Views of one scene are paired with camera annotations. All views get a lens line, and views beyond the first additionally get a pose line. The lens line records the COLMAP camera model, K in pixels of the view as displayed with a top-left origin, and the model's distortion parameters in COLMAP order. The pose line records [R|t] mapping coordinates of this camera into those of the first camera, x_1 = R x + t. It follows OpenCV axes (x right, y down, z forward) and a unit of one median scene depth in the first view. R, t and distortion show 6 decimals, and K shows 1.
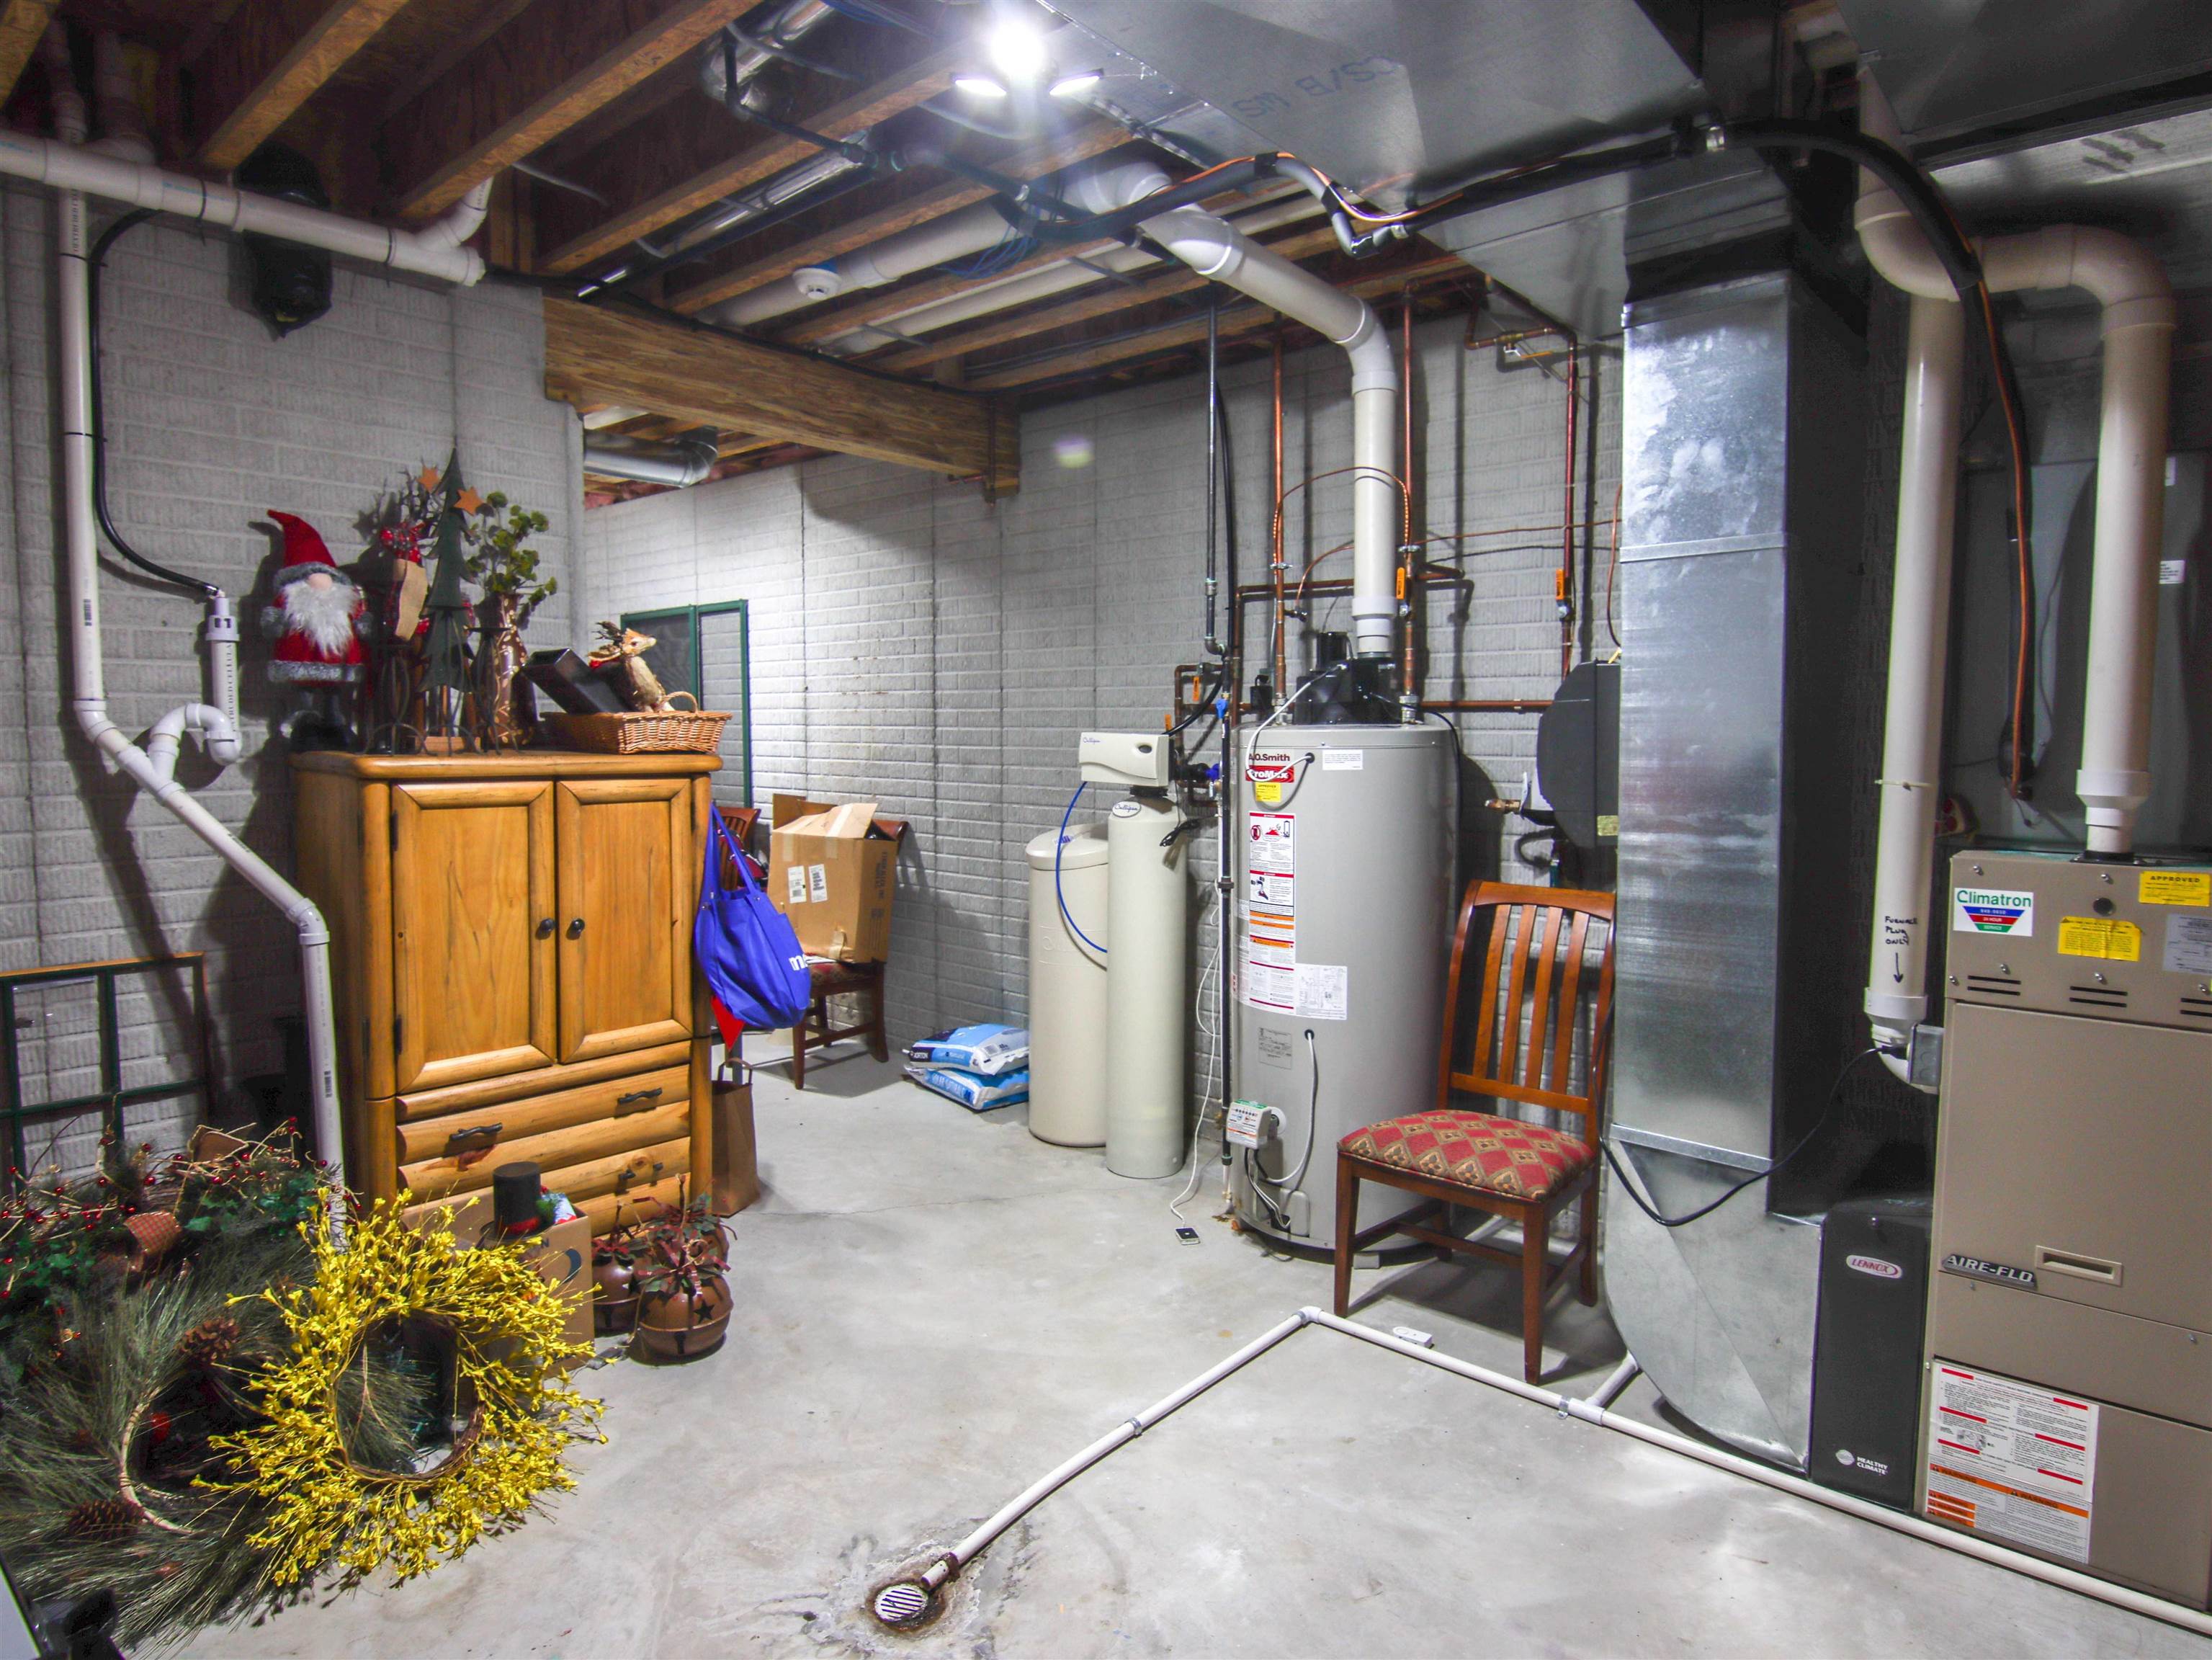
lens RADIAL K [[1331.7, 0, 1106.0], [0, 1331.7, 830.0], [0, 0, 1]] dist [-0.006826, -0.002482]
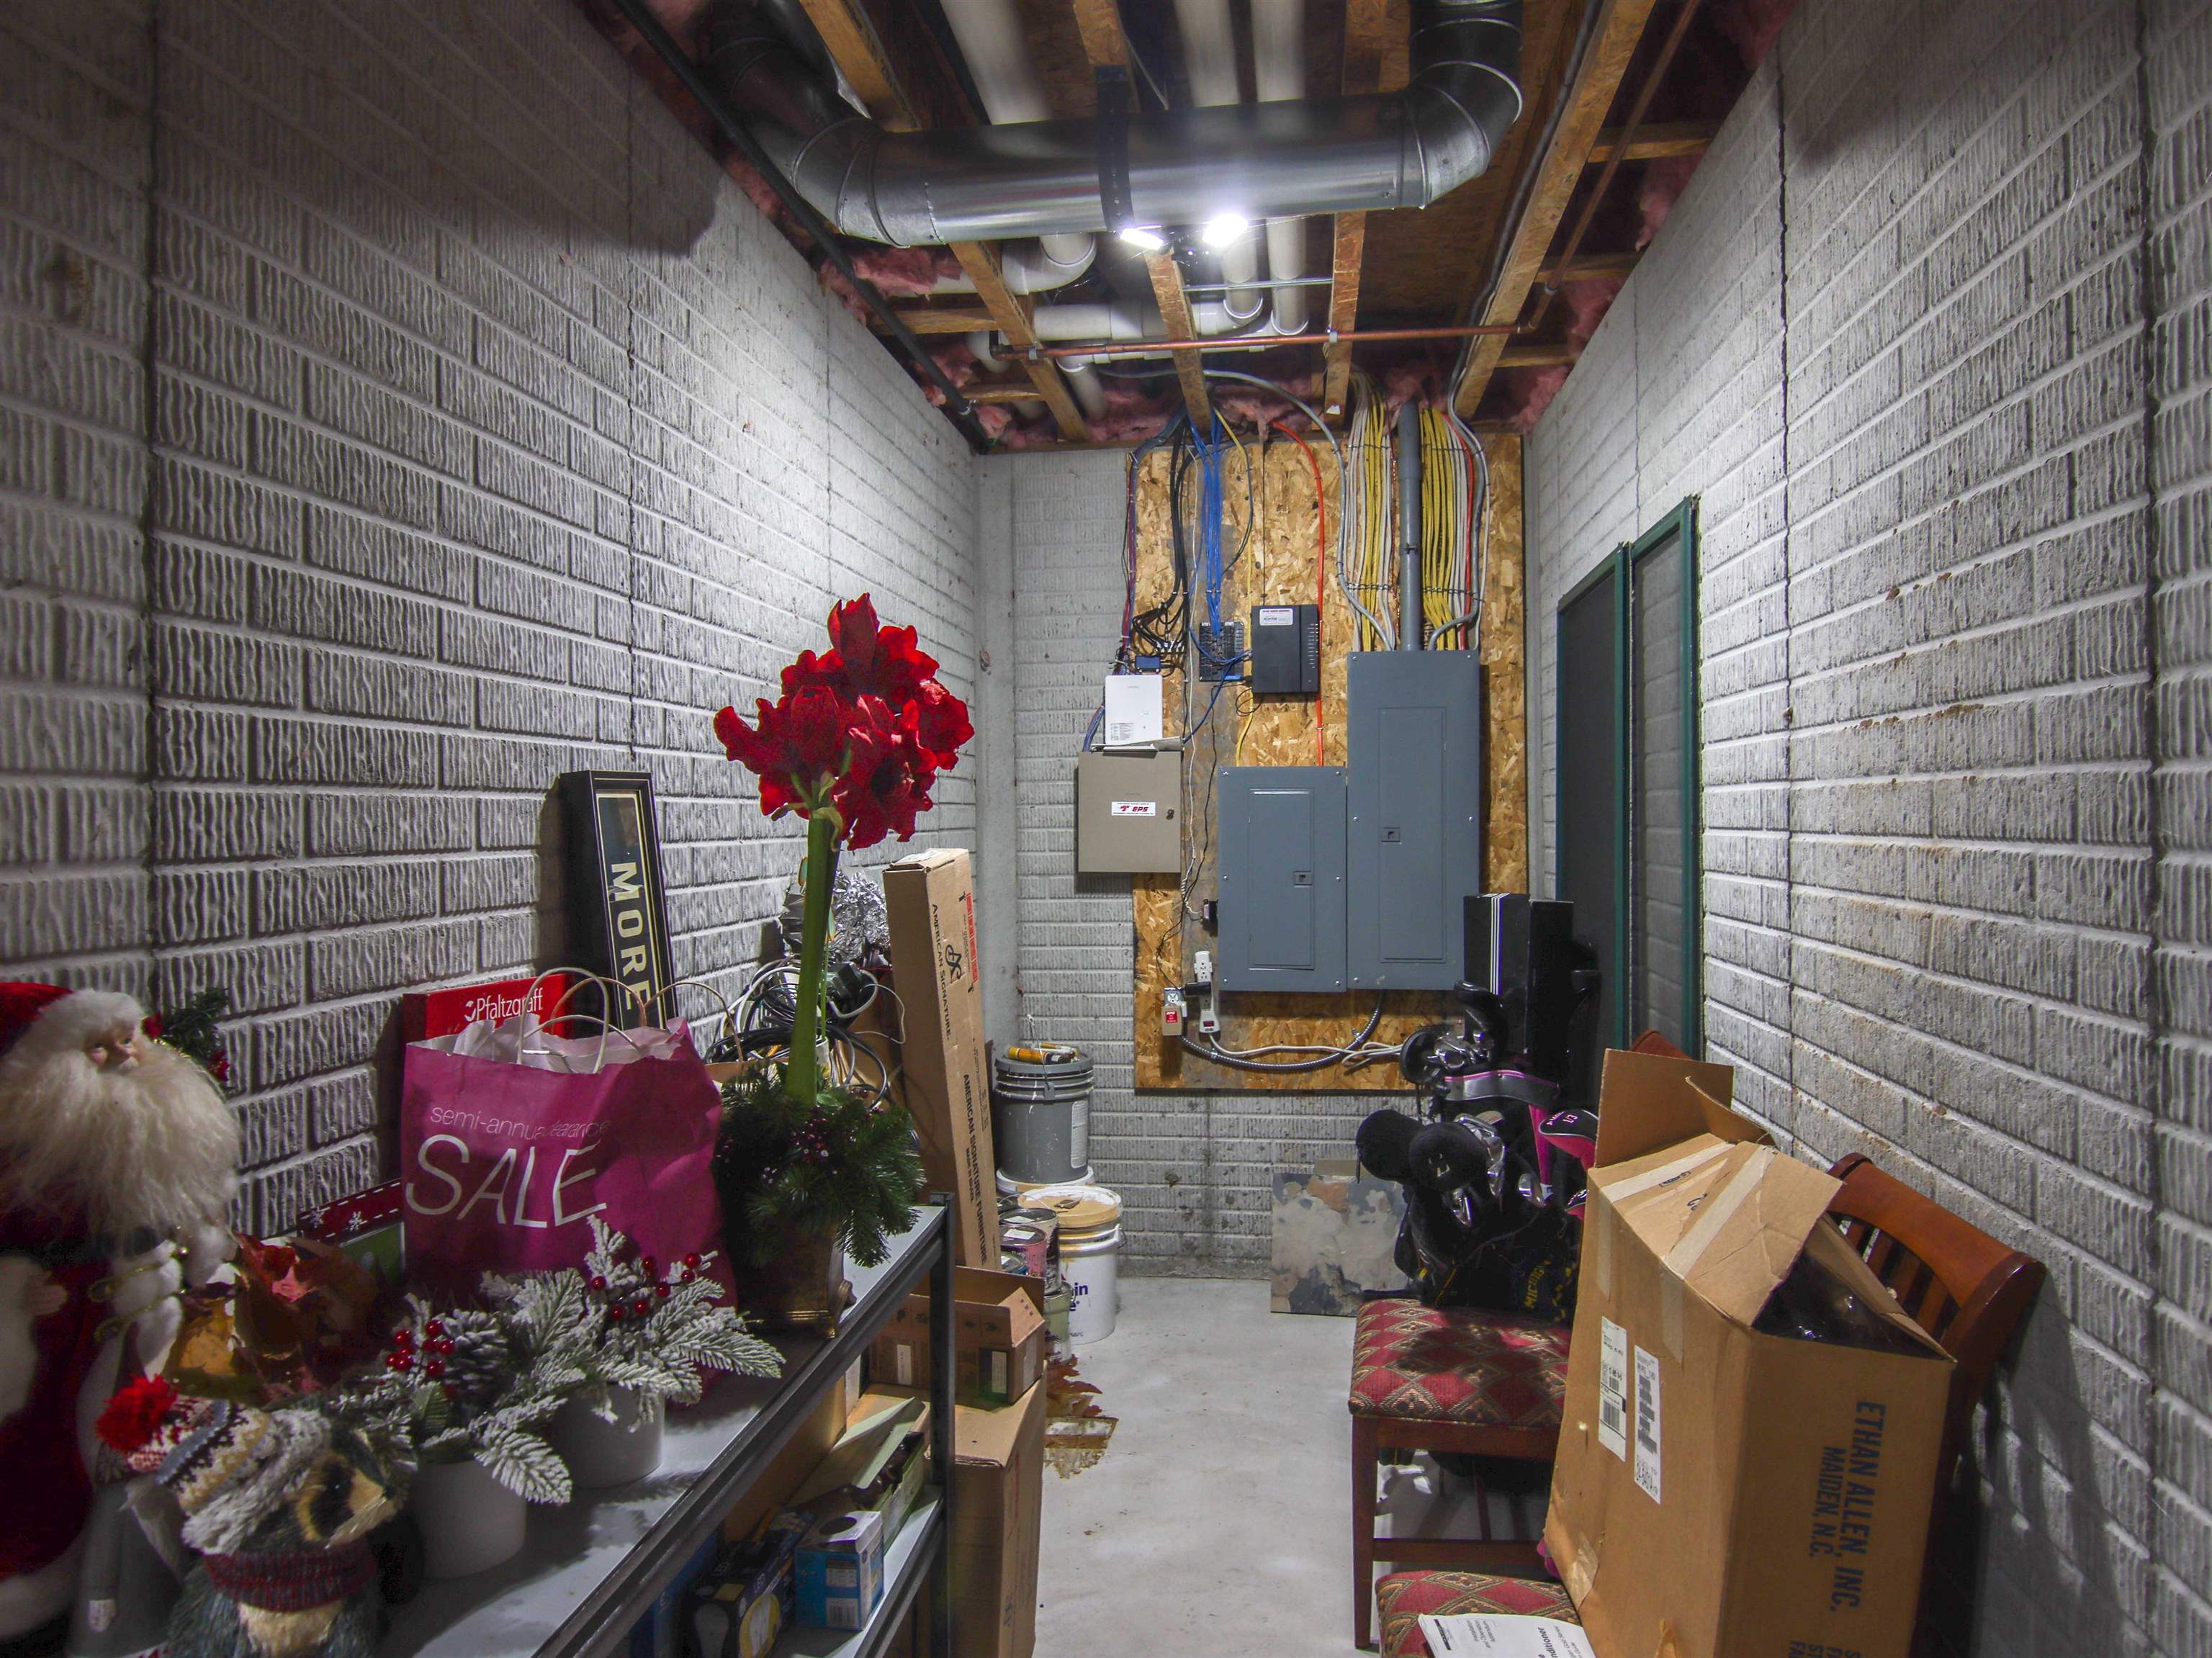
lens RADIAL K [[1331.4, 0, 1106.0], [0, 1331.4, 829.0], [0, 0, 1]] dist [-0.006826, -0.002482]
pose [[0.525383, -0.010814, -0.850797, -0.040648], [-0.042504, 0.998337, -0.038937, -0.064617], [0.849803, 0.056619, 0.524050, 0.745720]]
